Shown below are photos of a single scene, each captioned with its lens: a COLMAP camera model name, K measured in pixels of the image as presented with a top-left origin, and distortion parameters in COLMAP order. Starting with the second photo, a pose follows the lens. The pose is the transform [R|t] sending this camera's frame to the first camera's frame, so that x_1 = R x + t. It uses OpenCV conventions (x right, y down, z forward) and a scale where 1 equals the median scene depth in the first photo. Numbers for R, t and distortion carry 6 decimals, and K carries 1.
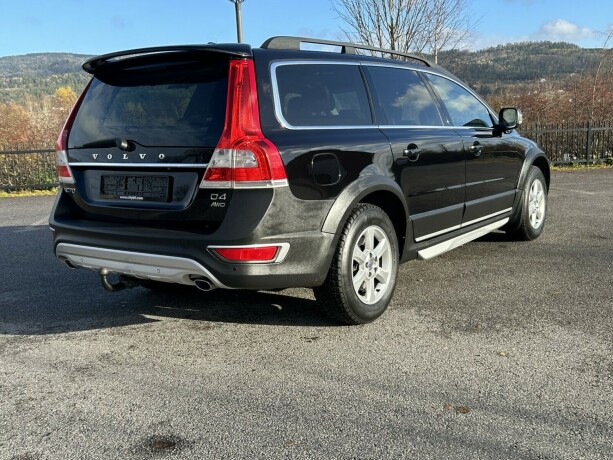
lens RADIAL K [[669.0, 0, 306.5], [0, 669.0, 230.0], [0, 0, 1]] dist [-0.000734, -0.002965]
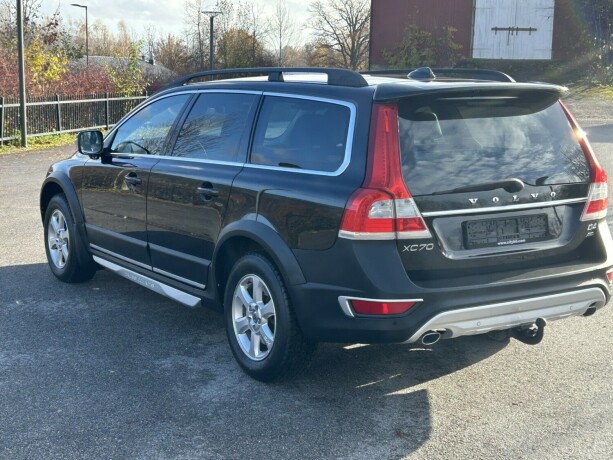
lens RADIAL K [[953.0, 0, 306.5], [0, 953.0, 230.0], [0, 0, 1]] dist [0.021314, 0.041529]
pose [[0.364929, -0.103645, 0.925249, -1.677025], [0.132730, 0.989425, 0.058483, -0.189868], [-0.921526, 0.101466, 0.374826, 0.811701]]
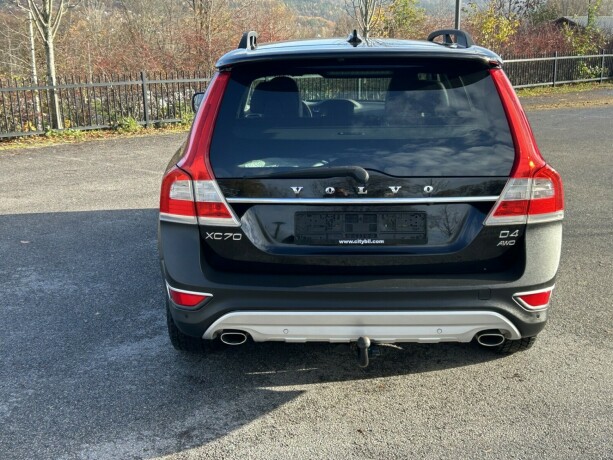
lens RADIAL K [[823.7, 0, 306.5], [0, 823.7, 230.0], [0, 0, 1]] dist [0.089474, -0.076273]
pose [[0.818168, -0.095118, 0.567057, -0.902167], [0.069174, 0.995342, 0.067152, -0.137751], [-0.570802, -0.015716, 0.820937, 0.270682]]
